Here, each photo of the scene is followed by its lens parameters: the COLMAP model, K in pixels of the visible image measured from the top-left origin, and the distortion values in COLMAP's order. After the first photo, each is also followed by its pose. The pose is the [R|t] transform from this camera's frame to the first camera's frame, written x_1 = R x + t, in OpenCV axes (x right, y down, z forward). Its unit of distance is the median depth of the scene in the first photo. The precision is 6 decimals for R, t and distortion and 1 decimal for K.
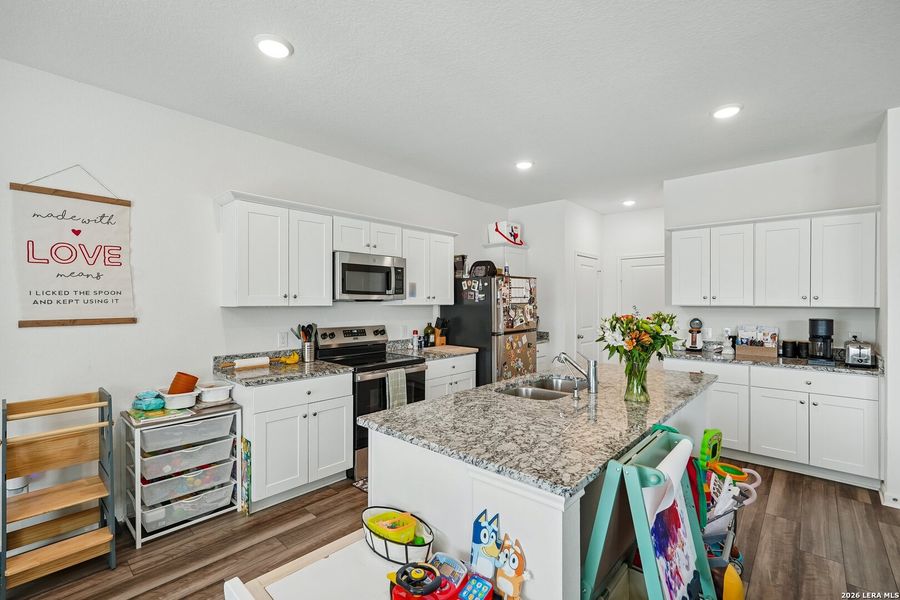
lens RADIAL K [[400.8, 0, 445.8], [0, 400.8, 303.1], [0, 0, 1]] dist [-0.014721, 0.008005]
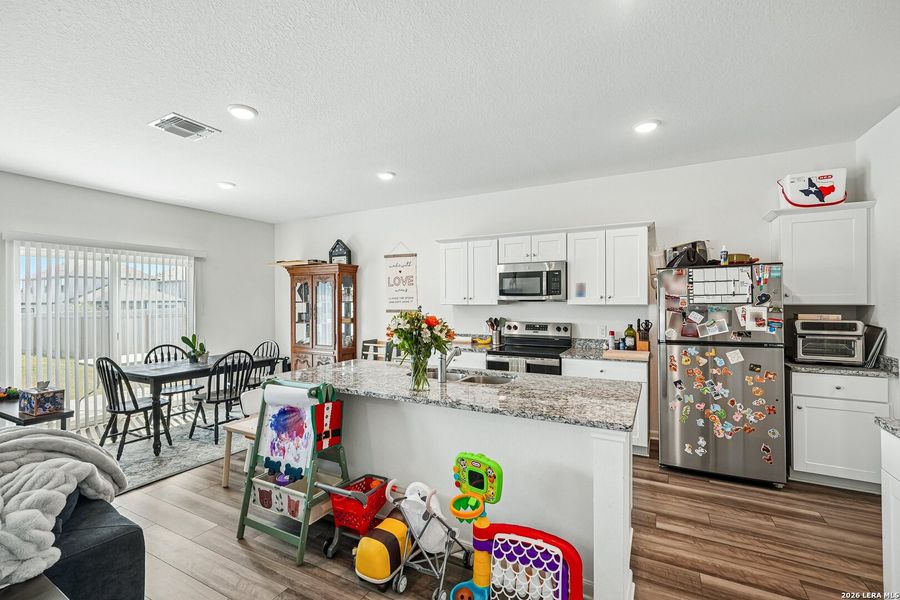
lens RADIAL K [[400.8, 0, 447.8], [0, 400.8, 303.9], [0, 0, 1]] dist [-0.014721, 0.008005]
pose [[0.253272, 0.004316, -0.967385, 0.978171], [-0.000311, 0.999990, 0.004380, -0.001990], [0.967395, -0.000809, 0.253271, 0.486002]]
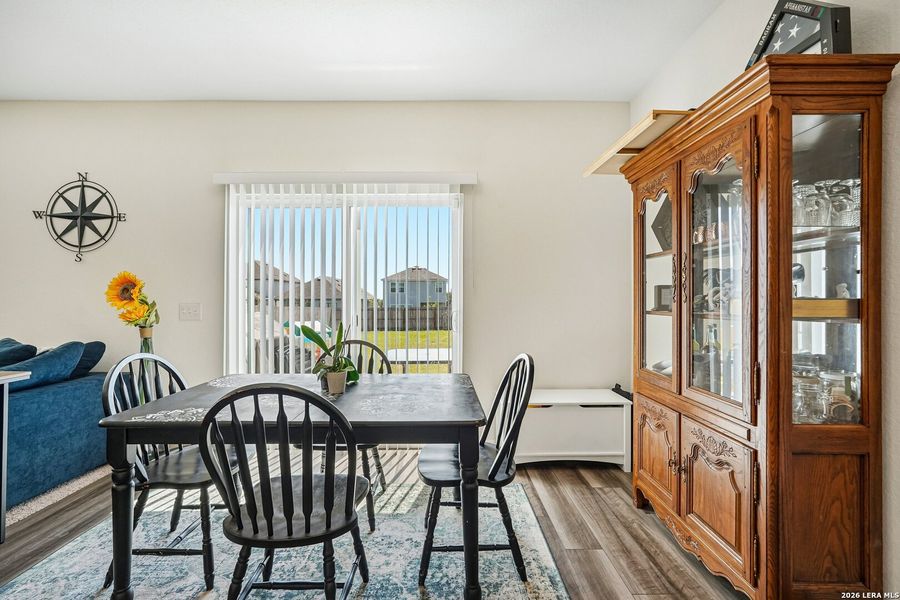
lens RADIAL K [[400.8, 0, 447.5], [0, 400.8, 299.7], [0, 0, 1]] dist [-0.014721, 0.008005]
pose [[-0.733397, -0.002541, -0.679796, -0.239164], [-0.004368, 0.999990, 0.000974, 0.069719], [0.679786, 0.003684, -0.733401, 0.539021]]
